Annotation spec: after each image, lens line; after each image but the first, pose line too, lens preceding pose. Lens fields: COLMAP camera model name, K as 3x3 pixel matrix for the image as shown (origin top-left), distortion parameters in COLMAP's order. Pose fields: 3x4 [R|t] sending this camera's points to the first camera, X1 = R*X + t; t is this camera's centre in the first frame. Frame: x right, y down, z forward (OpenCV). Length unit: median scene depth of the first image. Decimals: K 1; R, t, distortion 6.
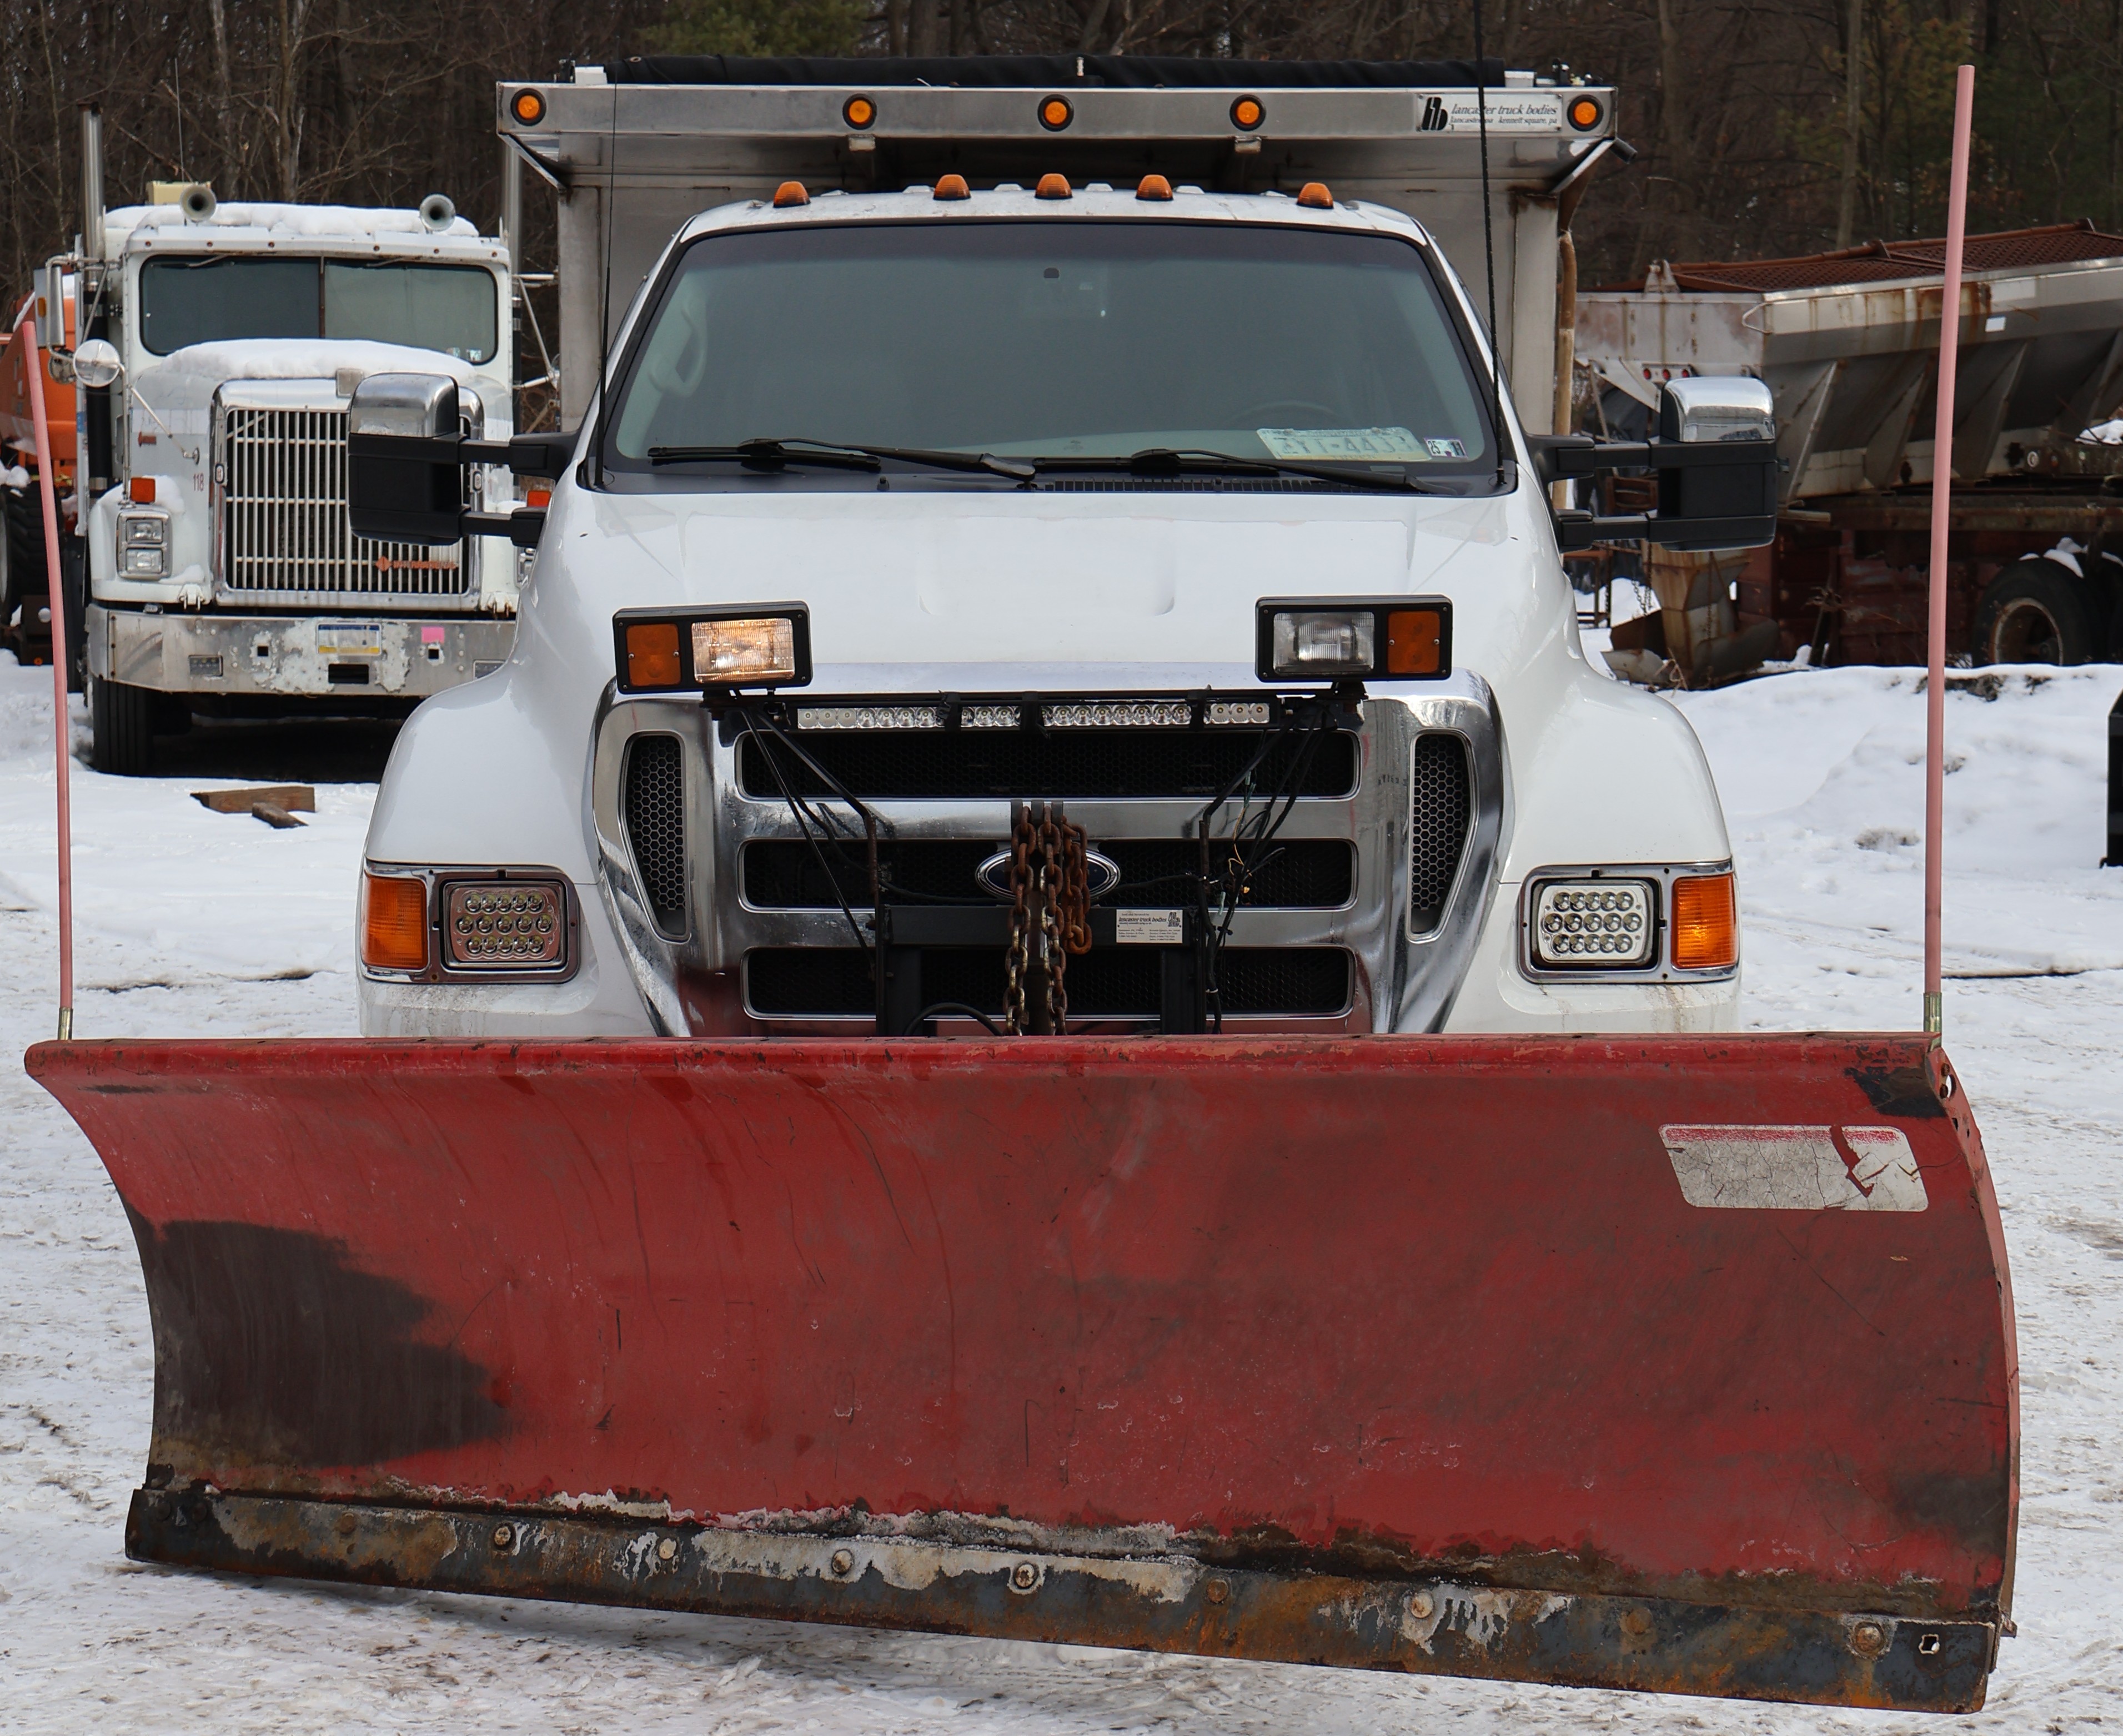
lens RADIAL K [[4471.7, 0, 948.3], [0, 4471.7, 1173.1], [0, 0, 1]] dist [0.005317, 0.061921]
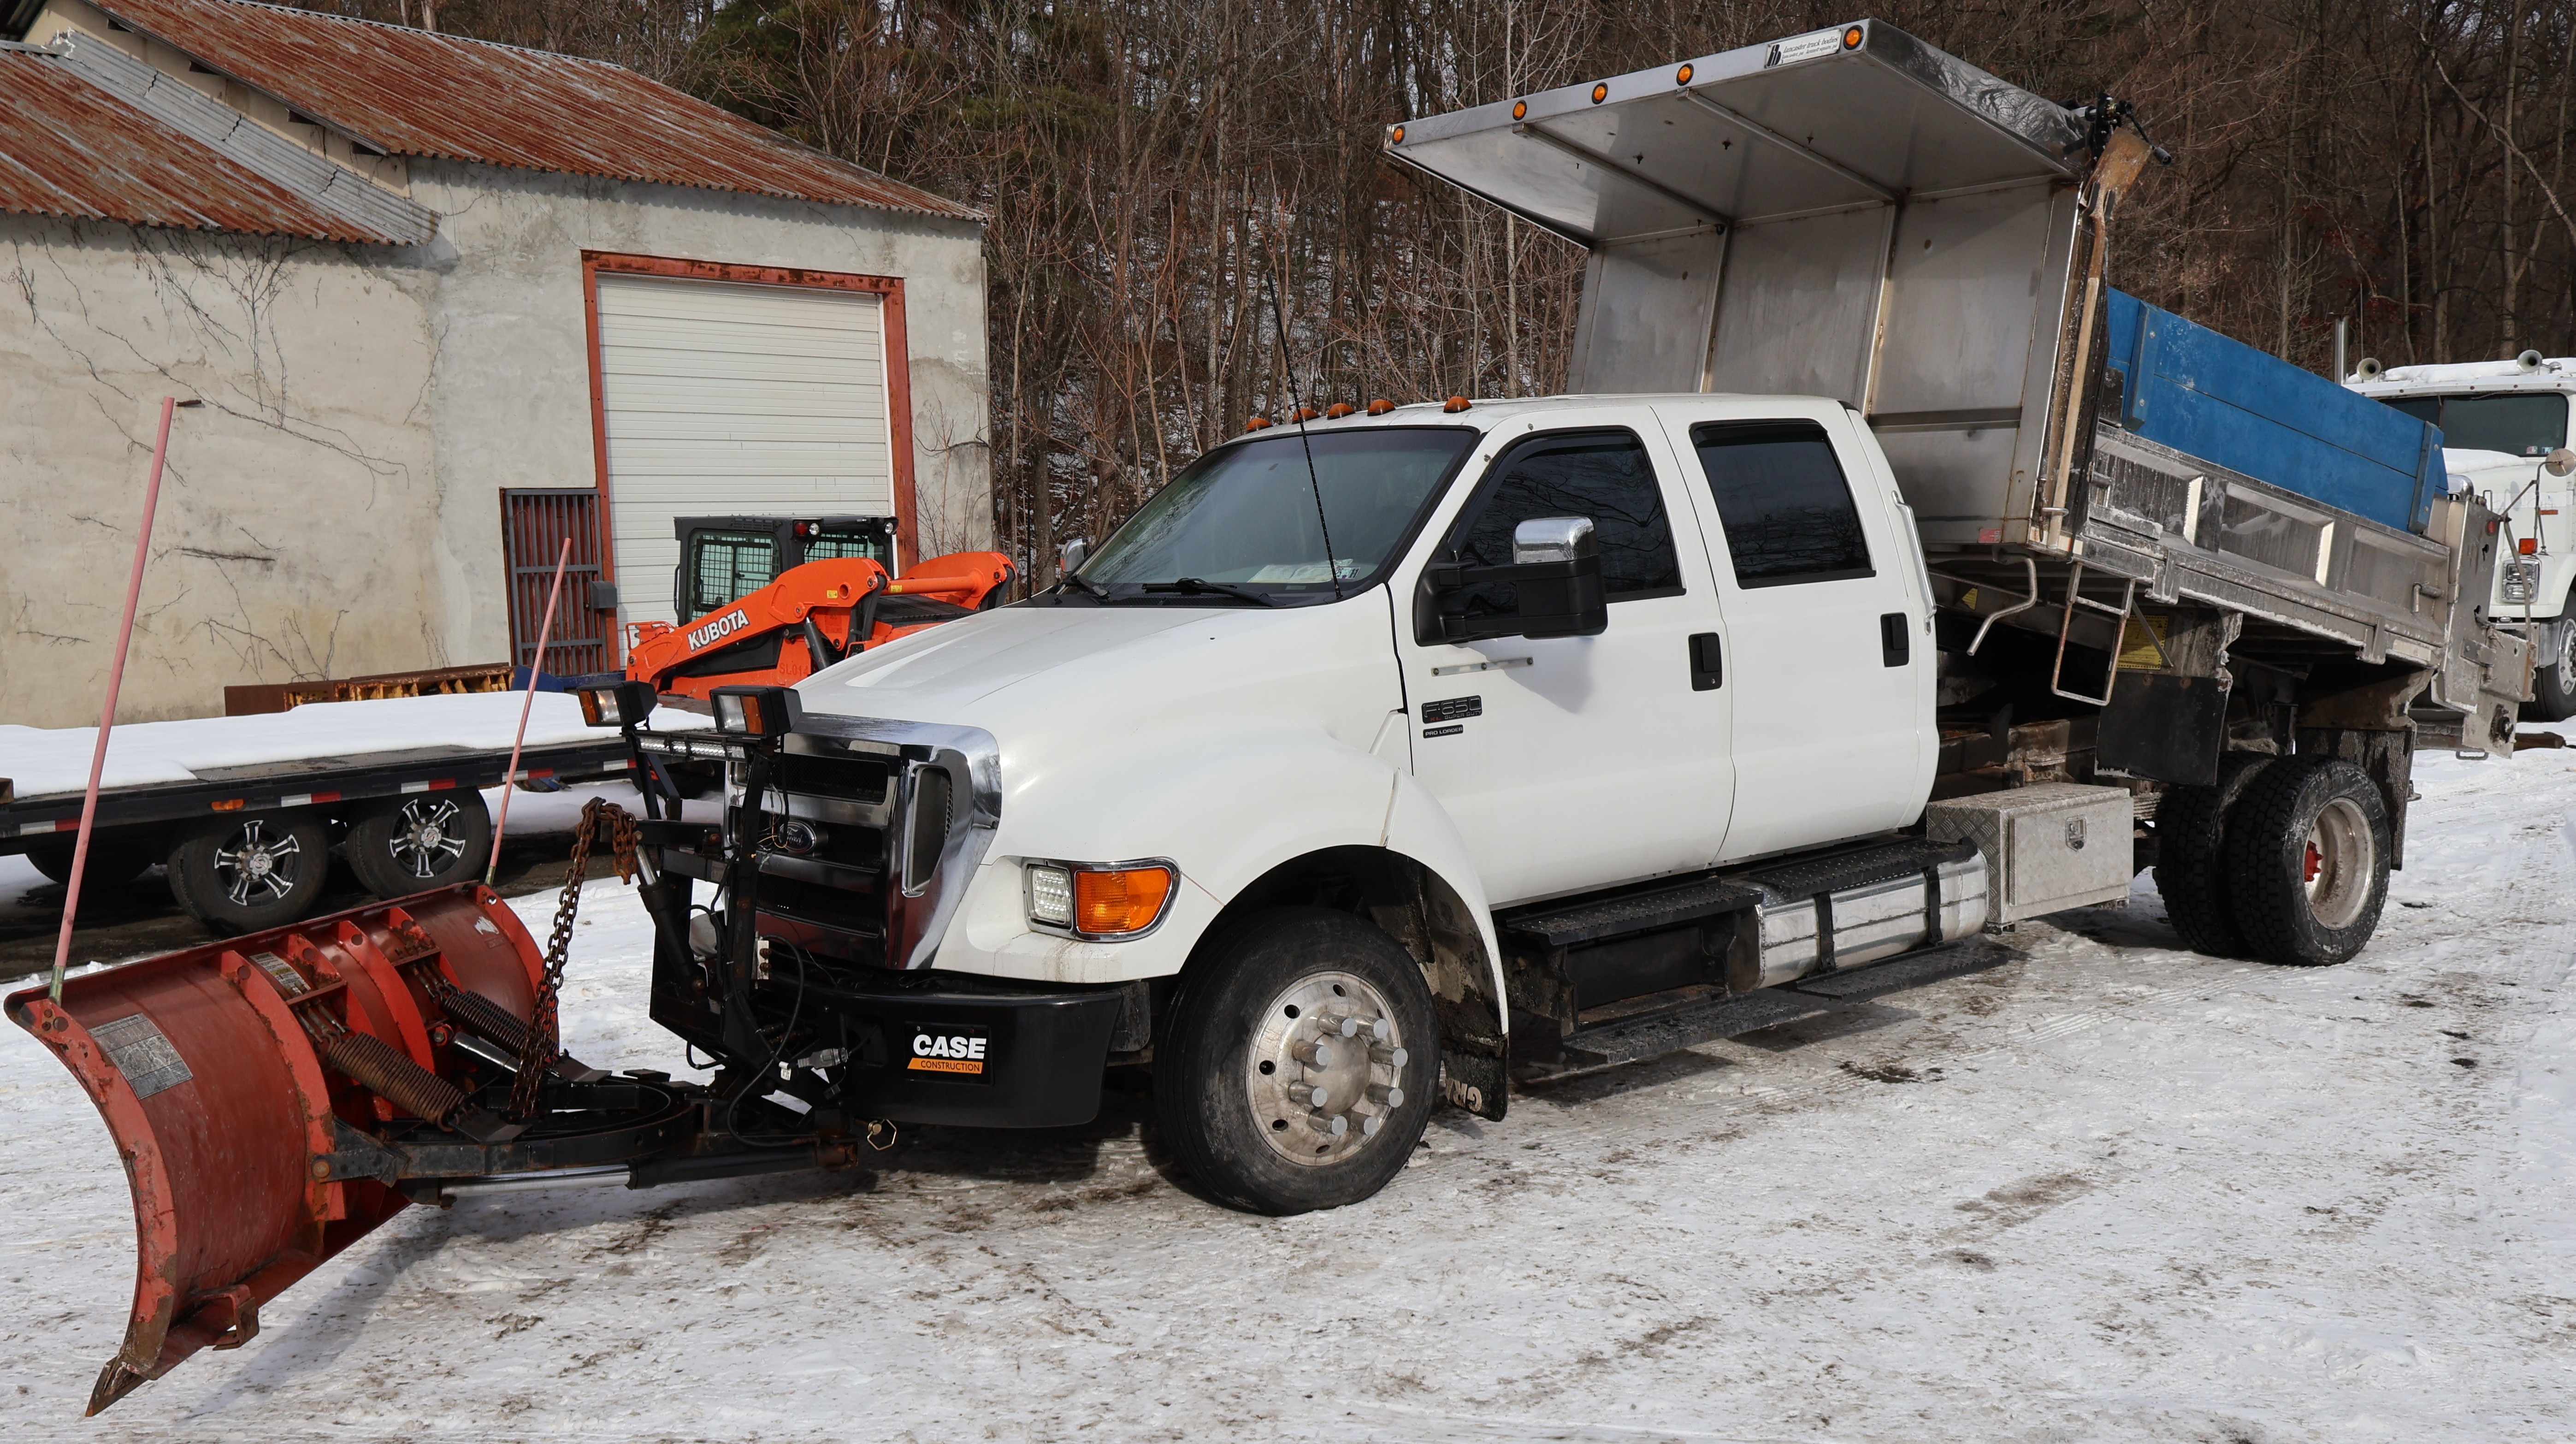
lens RADIAL K [[2277.0, 0, 1288.0], [0, 2277.0, 722.0], [0, 0, 1]] dist [0.003069, -0.008662]
pose [[0.617229, 0.040660, -0.785732, 0.722839], [-0.091503, 0.995597, -0.020360, -0.096044], [0.781444, 0.084464, 0.618232, 0.521010]]
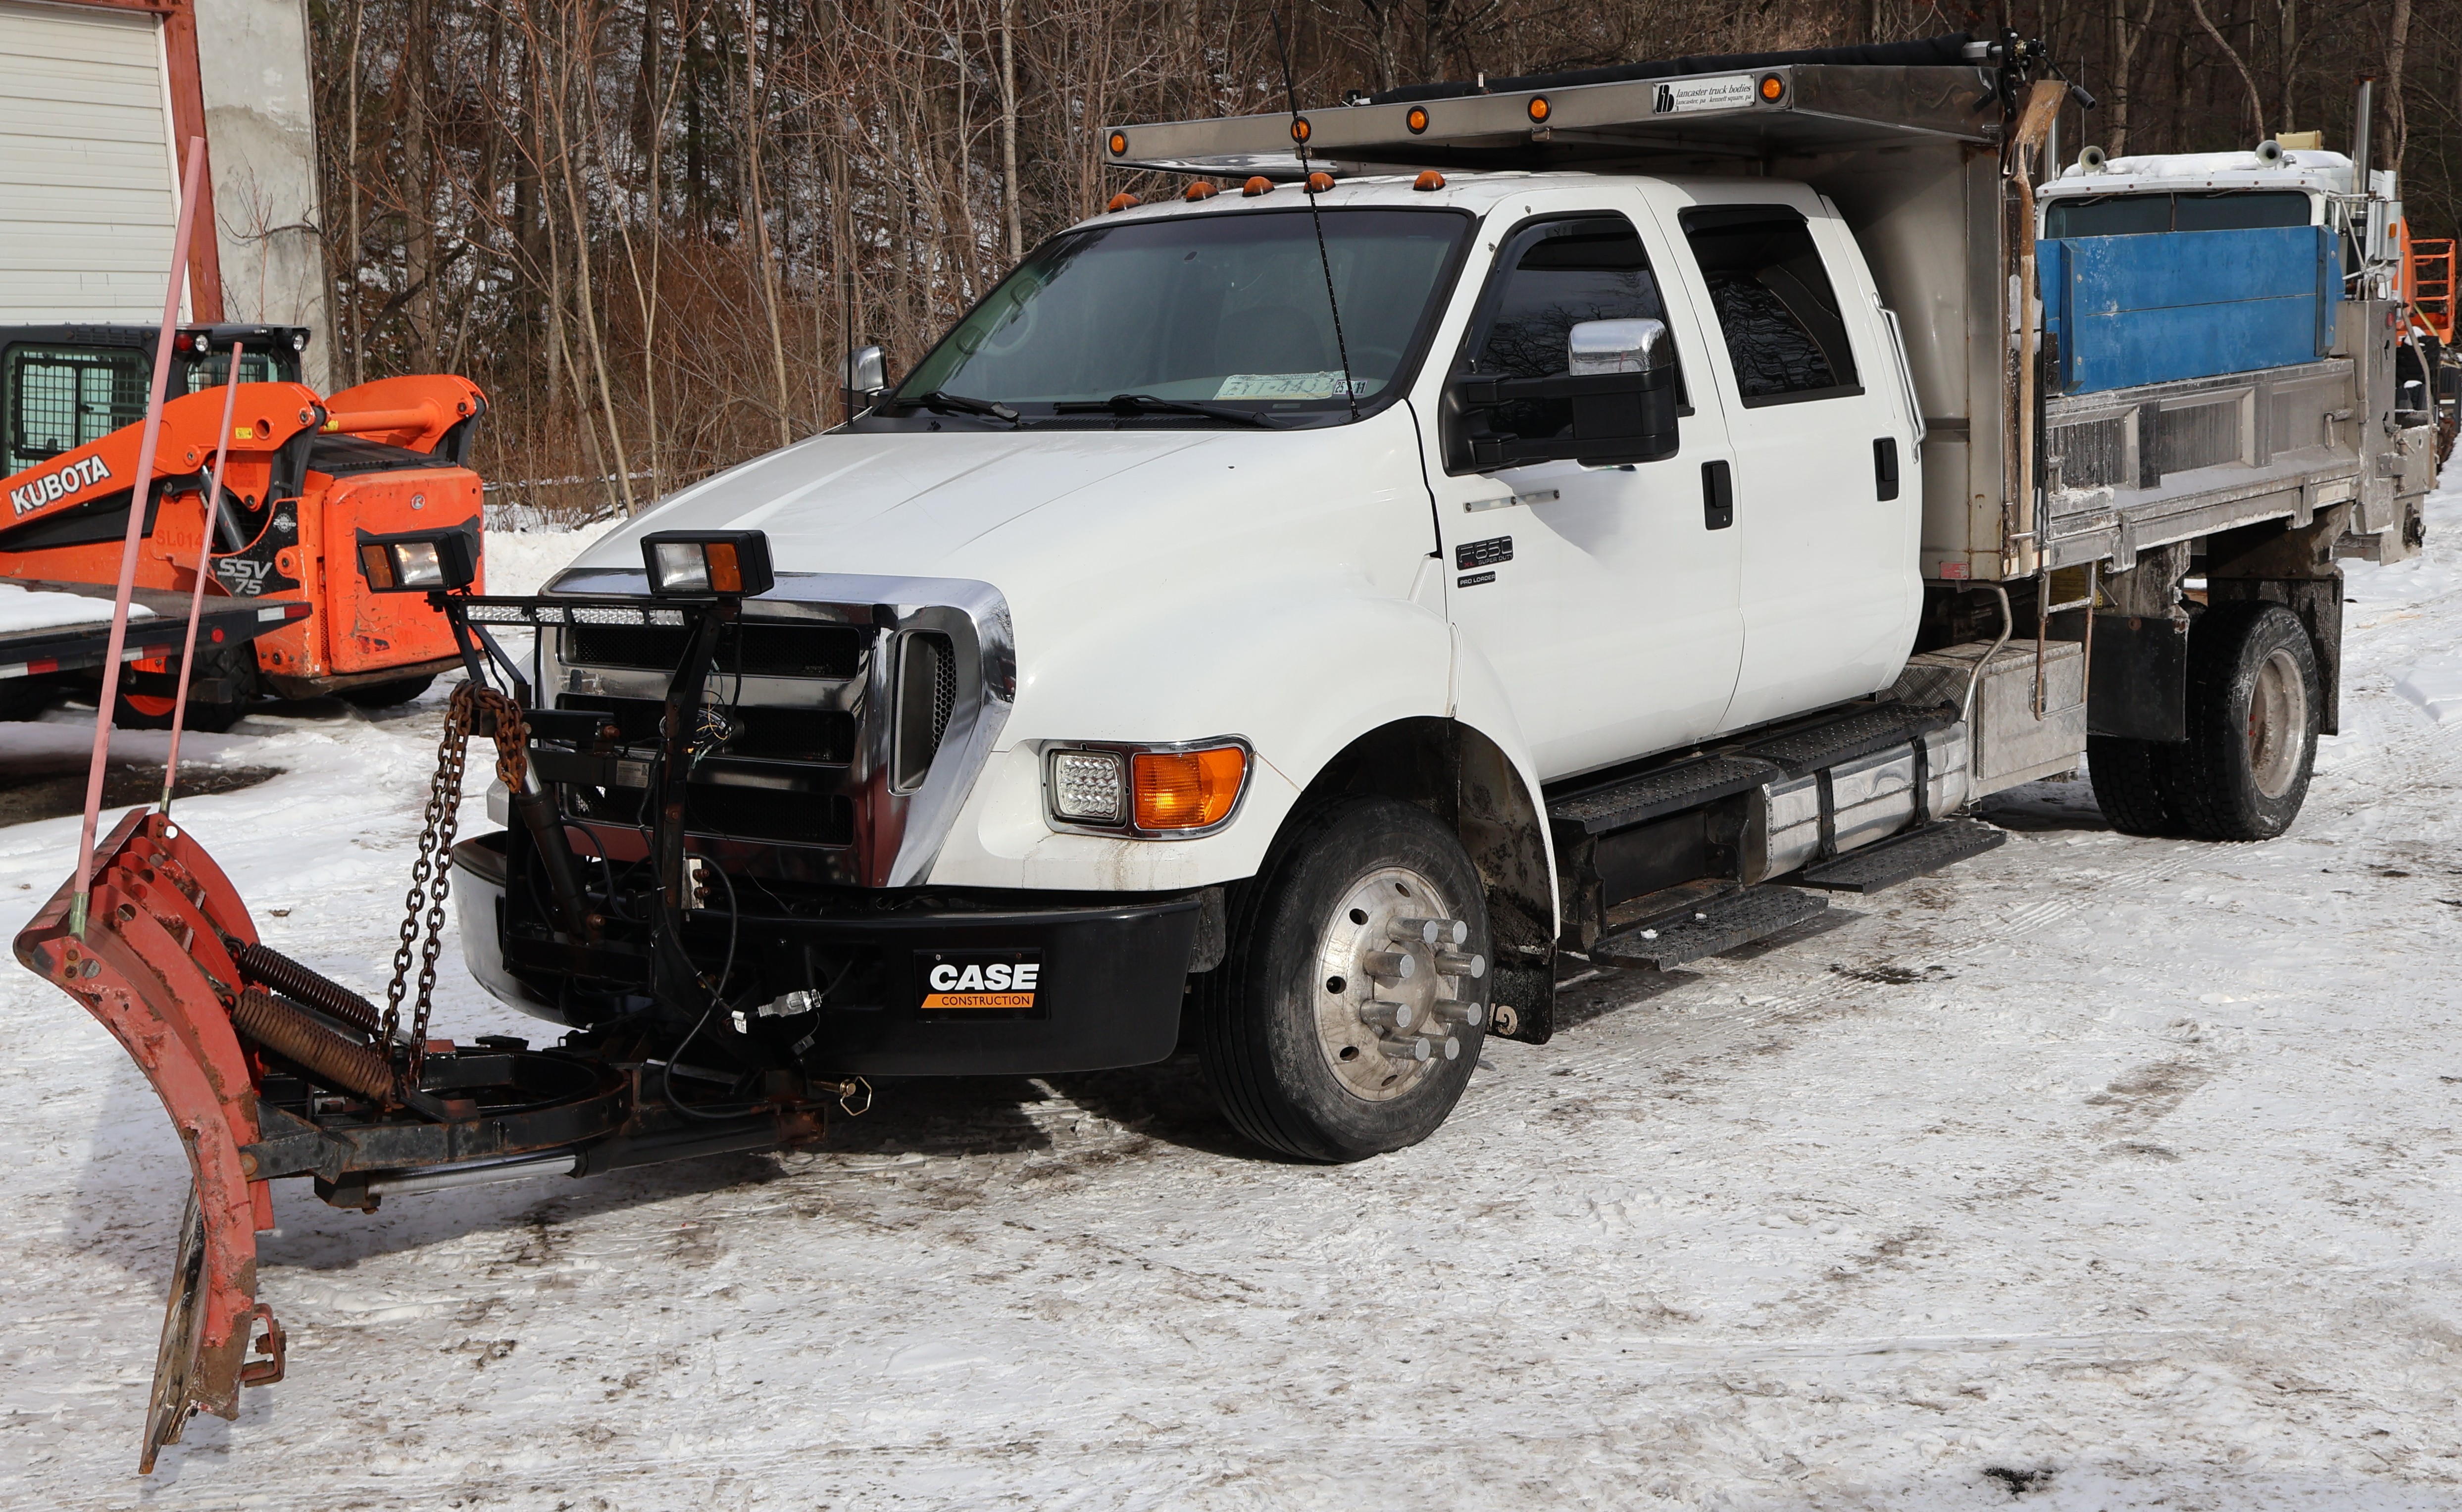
lens RADIAL K [[2994.8, 0, 1335.5], [0, 2994.8, 821.5], [0, 0, 1]] dist [0.013290, -0.024719]
pose [[0.797044, 0.068455, -0.600029, 0.627026], [-0.063931, 0.997536, 0.028883, -0.067141], [0.600528, 0.015340, 0.799457, 0.342306]]
